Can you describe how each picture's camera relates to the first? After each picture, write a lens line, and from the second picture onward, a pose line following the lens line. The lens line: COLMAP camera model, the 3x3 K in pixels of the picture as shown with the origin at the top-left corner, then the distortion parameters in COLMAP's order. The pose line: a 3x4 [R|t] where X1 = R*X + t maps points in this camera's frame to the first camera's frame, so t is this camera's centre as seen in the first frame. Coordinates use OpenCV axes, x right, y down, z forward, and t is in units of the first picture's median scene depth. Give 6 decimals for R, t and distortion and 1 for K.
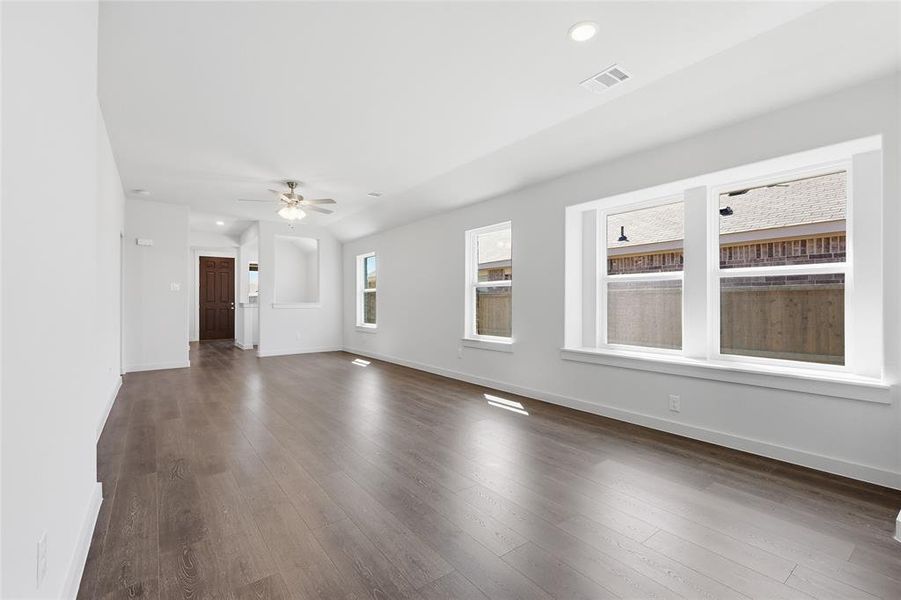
lens RADIAL K [[396.1, 0, 450.8], [0, 396.1, 300.5], [0, 0, 1]] dist [0.002044, -0.000003]
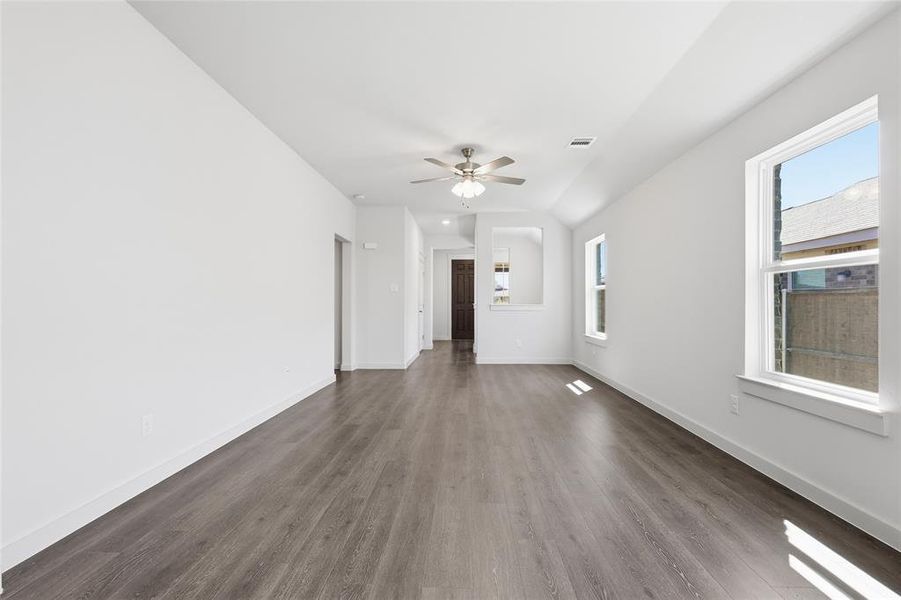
lens RADIAL K [[396.1, 0, 452.6], [0, 396.1, 301.2], [0, 0, 1]] dist [0.002044, -0.000003]
pose [[0.778155, -0.003047, -0.628064, 0.067296], [0.002237, 0.999995, -0.002080, 0.000766], [0.628068, 0.000213, 0.778159, 0.409147]]
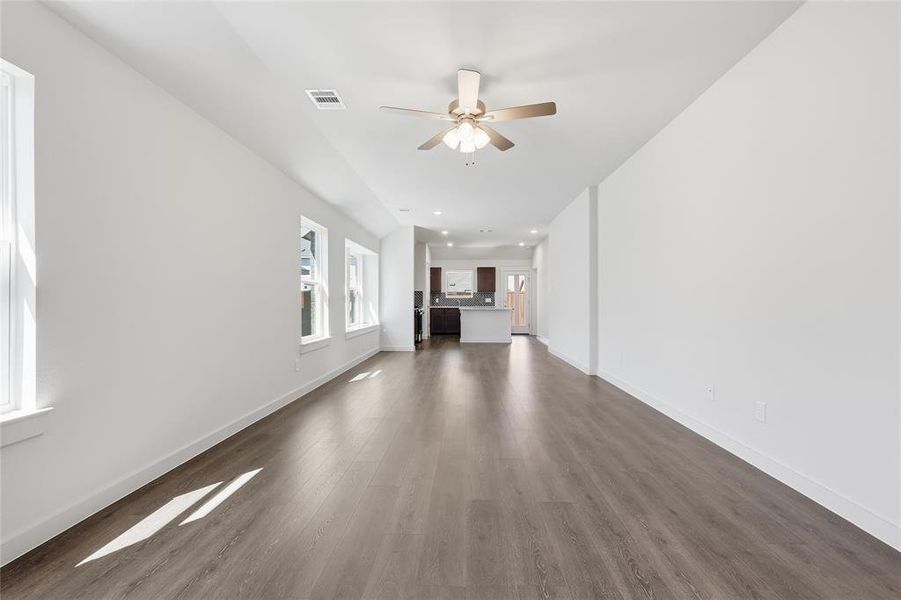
lens RADIAL K [[396.1, 0, 454.6], [0, 396.1, 299.0], [0, 0, 1]] dist [0.002044, -0.000003]
pose [[-0.779834, 0.004998, 0.625966, -0.788308], [0.000521, 0.999973, -0.007336, 0.007368], [-0.625986, -0.005394, -0.779816, 1.551292]]
